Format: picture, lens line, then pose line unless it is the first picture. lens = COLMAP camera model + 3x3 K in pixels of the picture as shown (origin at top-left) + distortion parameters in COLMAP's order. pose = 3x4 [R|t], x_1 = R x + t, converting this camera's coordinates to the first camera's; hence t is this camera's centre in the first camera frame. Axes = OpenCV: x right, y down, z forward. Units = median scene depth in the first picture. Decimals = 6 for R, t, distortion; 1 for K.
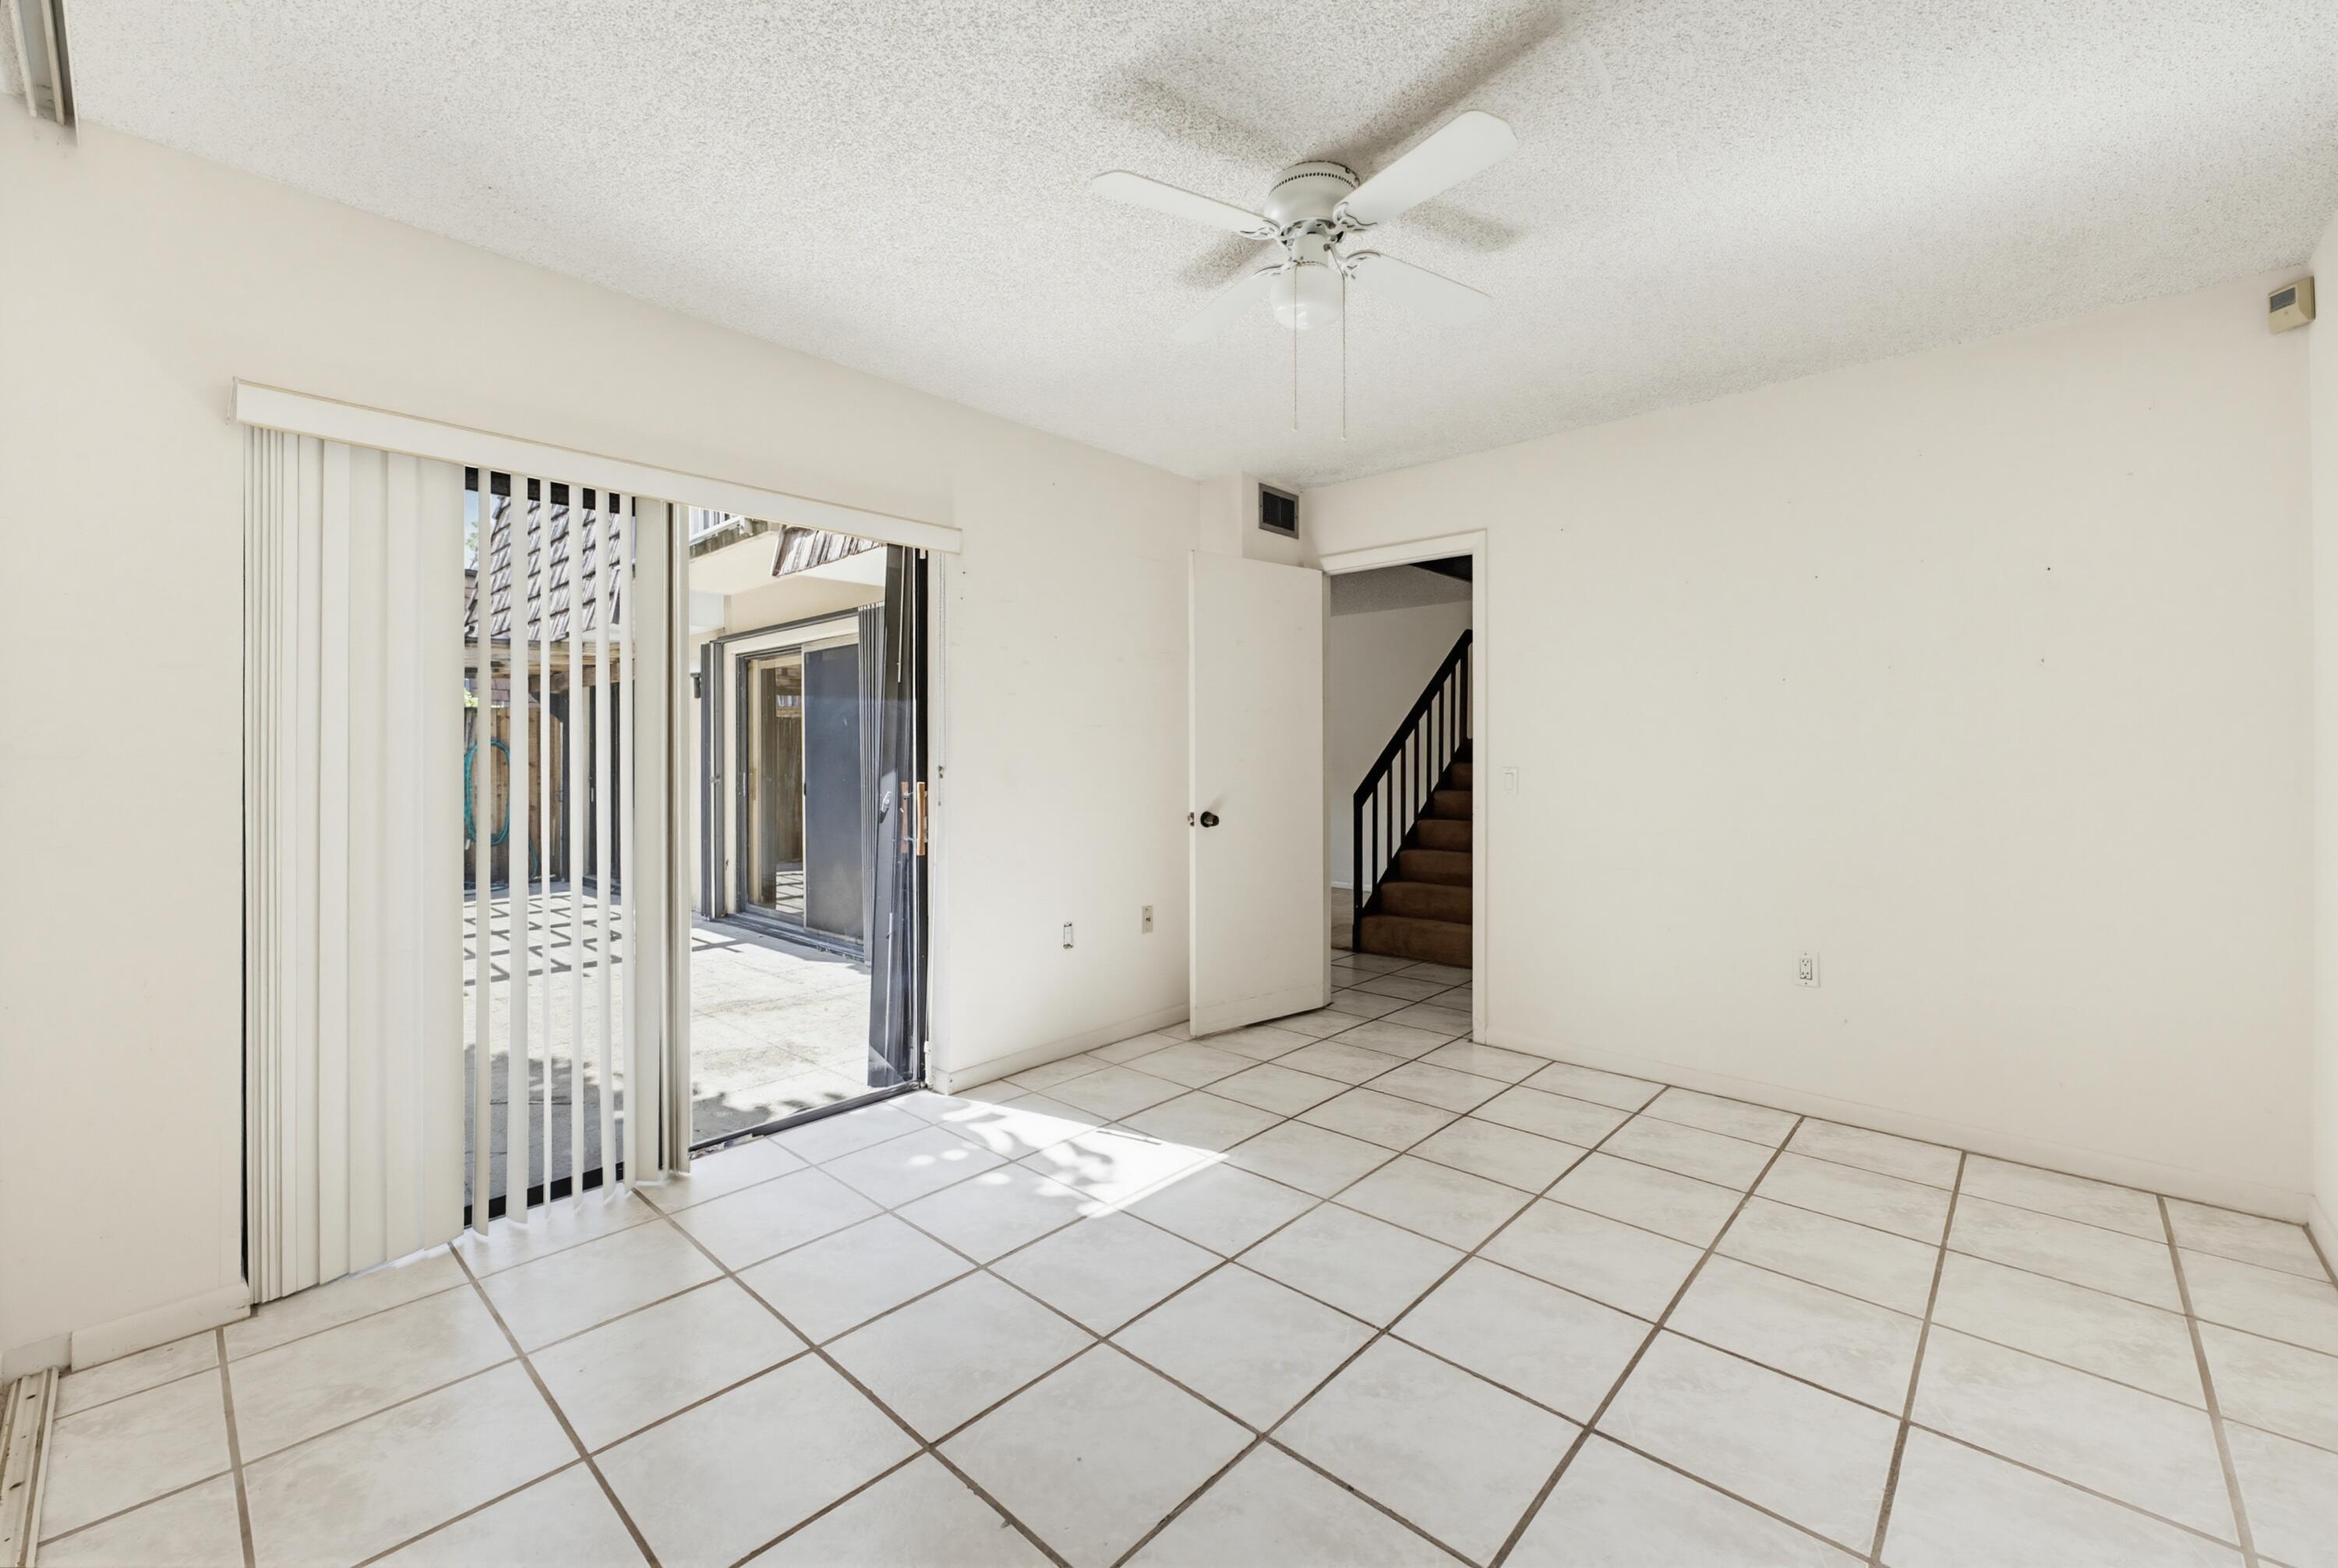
lens RADIAL K [[954.3, 0, 1171.7], [0, 954.3, 764.2], [0, 0, 1]] dist [0.000170, -0.000027]
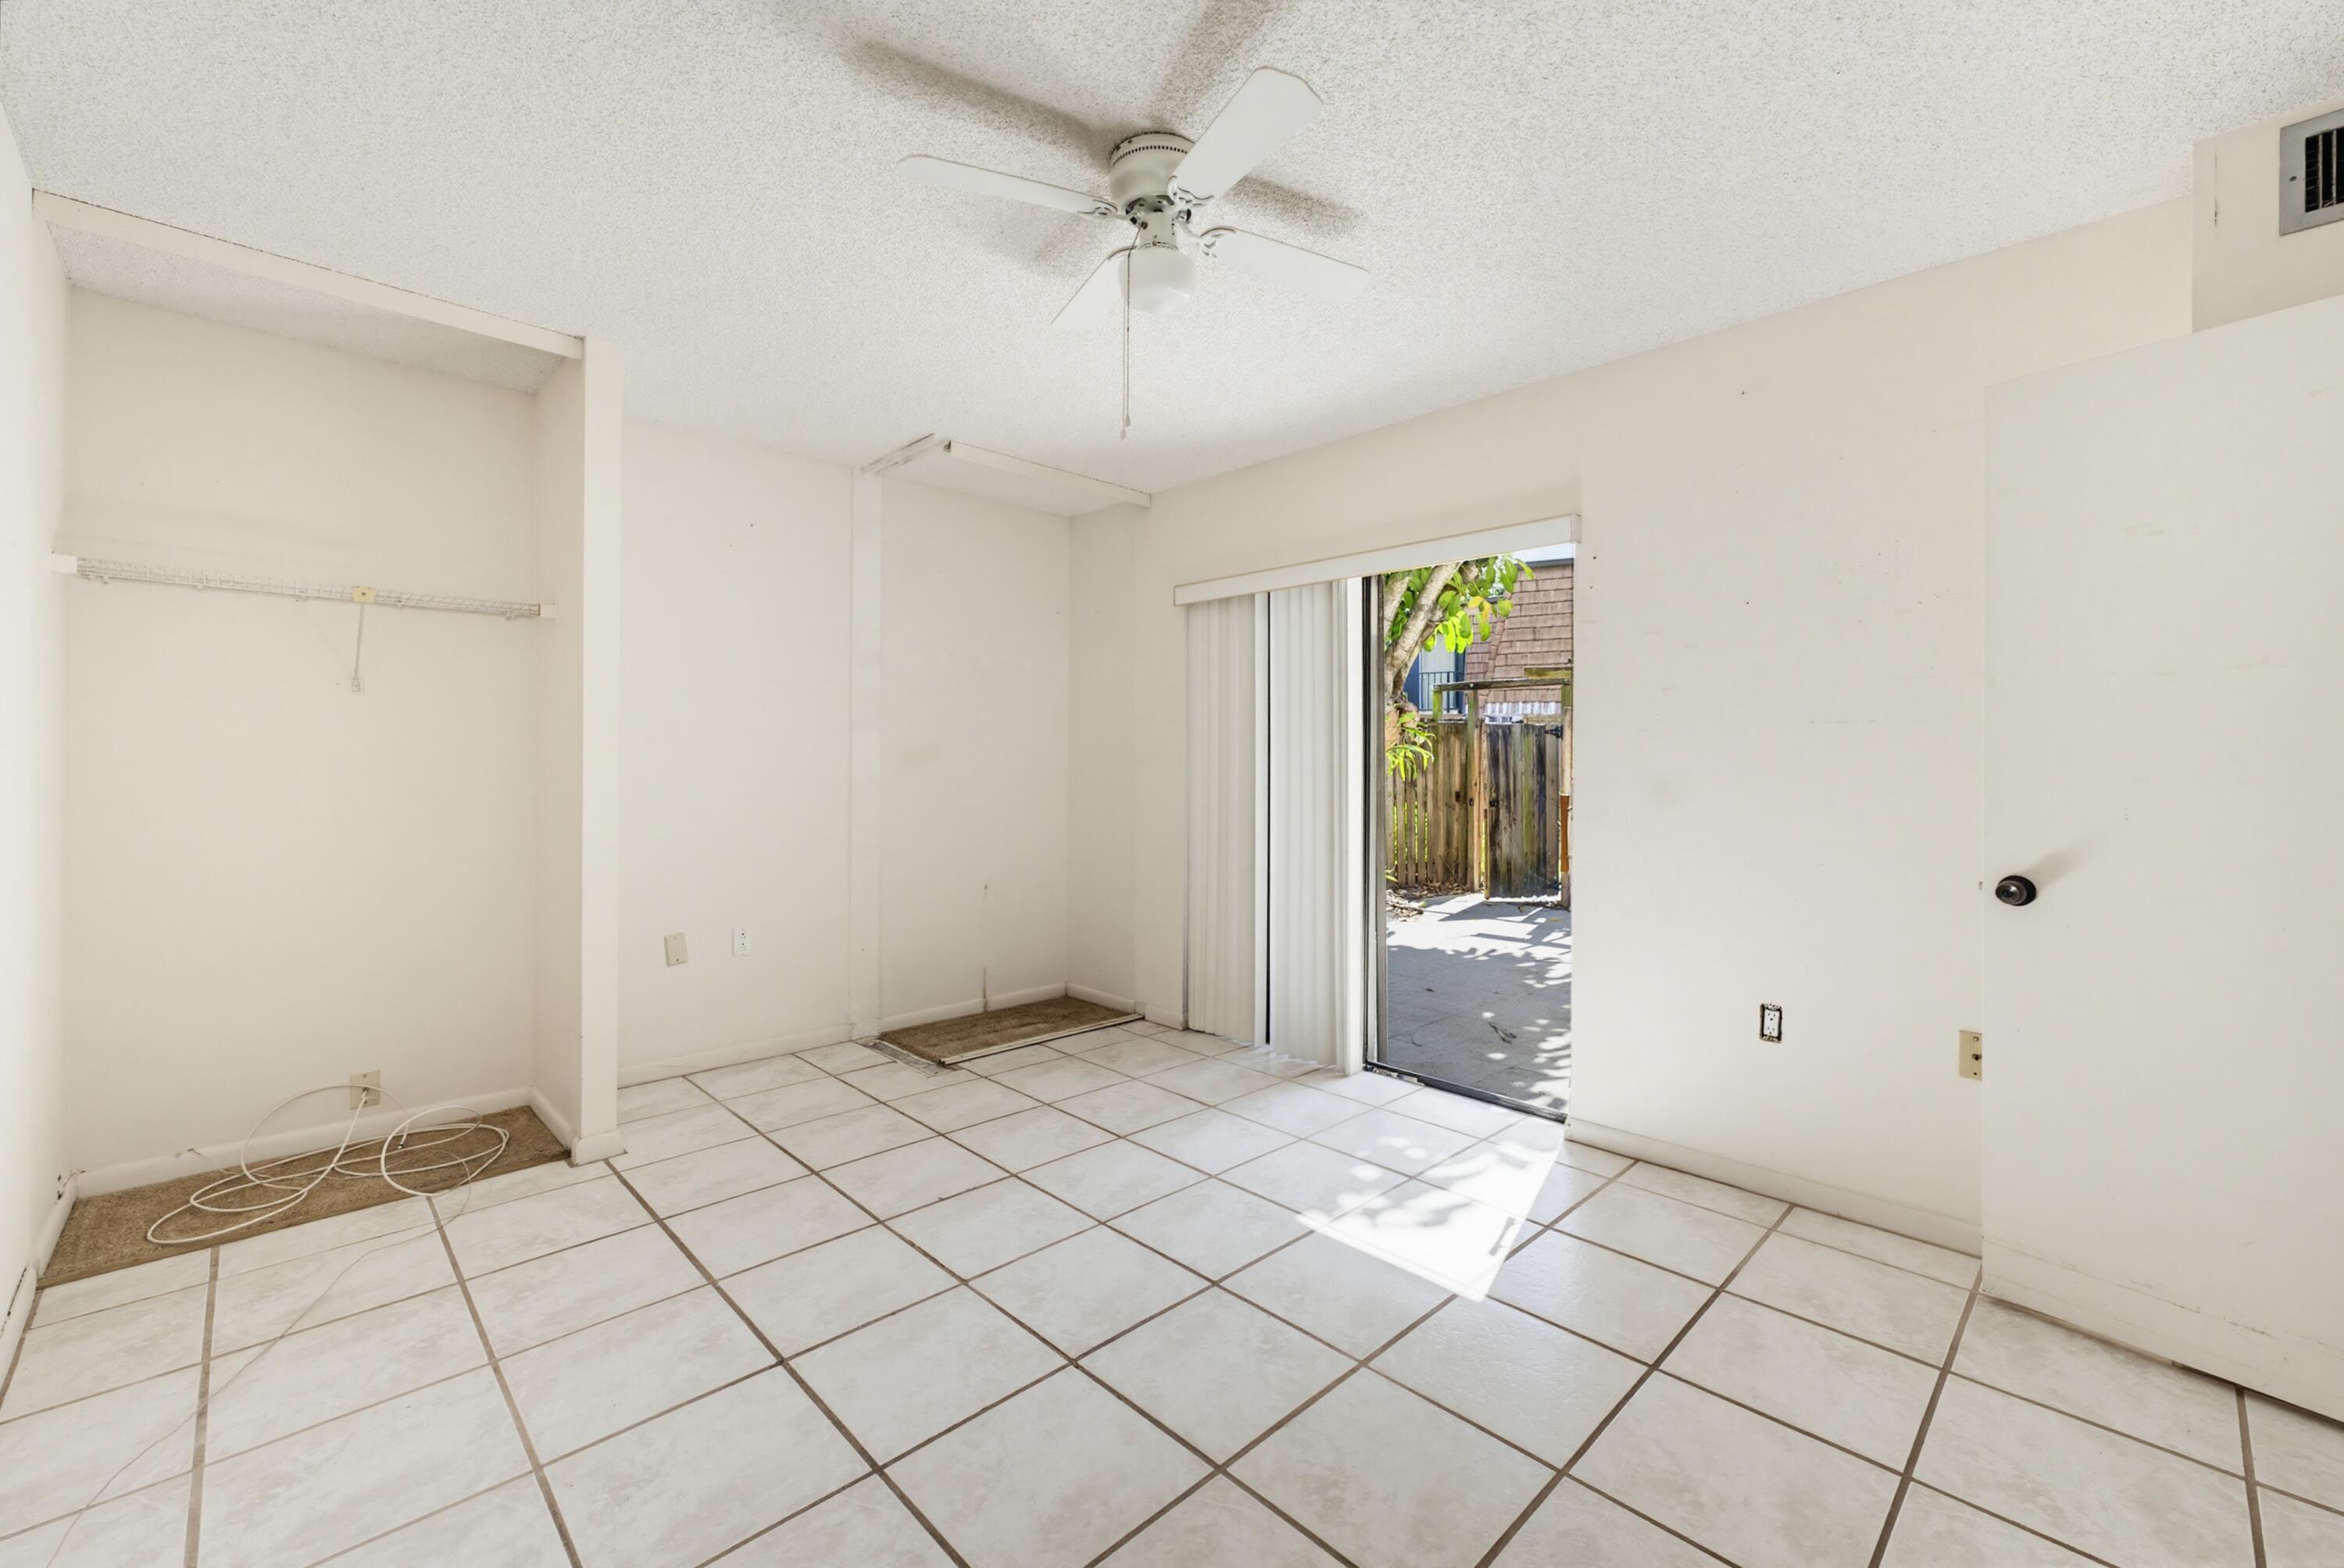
lens RADIAL K [[956.7, 0, 1174.7], [0, 956.7, 764.2], [0, 0, 1]] dist [0.000170, -0.000027]
pose [[-0.059376, 0.002170, -0.998233, 0.815391], [-0.013522, 0.999904, 0.002978, -0.008551], [0.998144, 0.013675, -0.059341, 0.798776]]
